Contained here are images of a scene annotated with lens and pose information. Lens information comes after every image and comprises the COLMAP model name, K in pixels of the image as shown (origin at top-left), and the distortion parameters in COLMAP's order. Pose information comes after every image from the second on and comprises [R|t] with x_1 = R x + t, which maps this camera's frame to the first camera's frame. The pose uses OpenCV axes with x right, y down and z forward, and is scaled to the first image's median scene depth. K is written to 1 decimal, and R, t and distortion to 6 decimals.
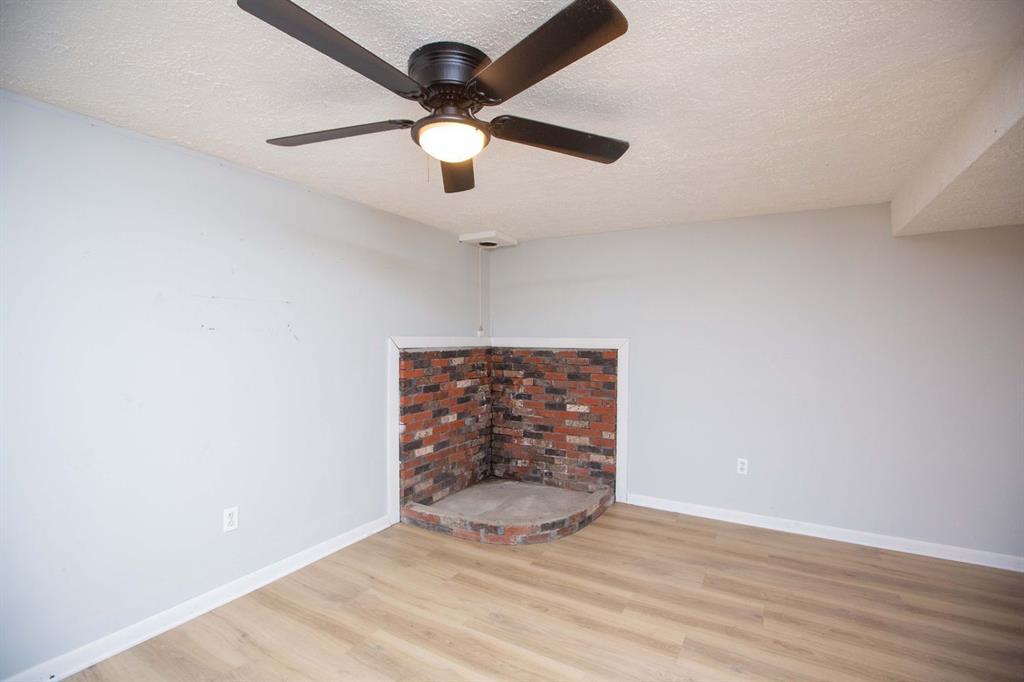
lens RADIAL K [[470.6, 0, 507.5], [0, 470.6, 347.8], [0, 0, 1]] dist [-0.024733, 0.010198]
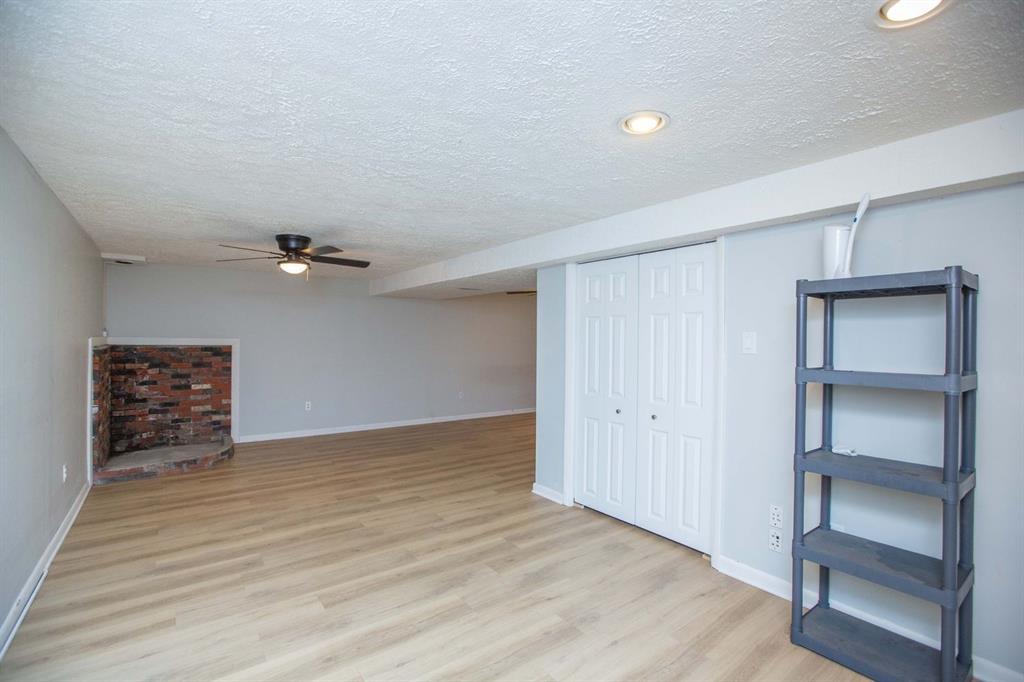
lens RADIAL K [[470.6, 0, 511.6], [0, 470.6, 341.6], [0, 0, 1]] dist [-0.024733, 0.010198]
pose [[0.388875, -0.003639, 0.921283, -0.787405], [0.007351, 0.999973, 0.000846, -0.004176], [-0.921261, 0.006443, 0.388891, -0.435680]]
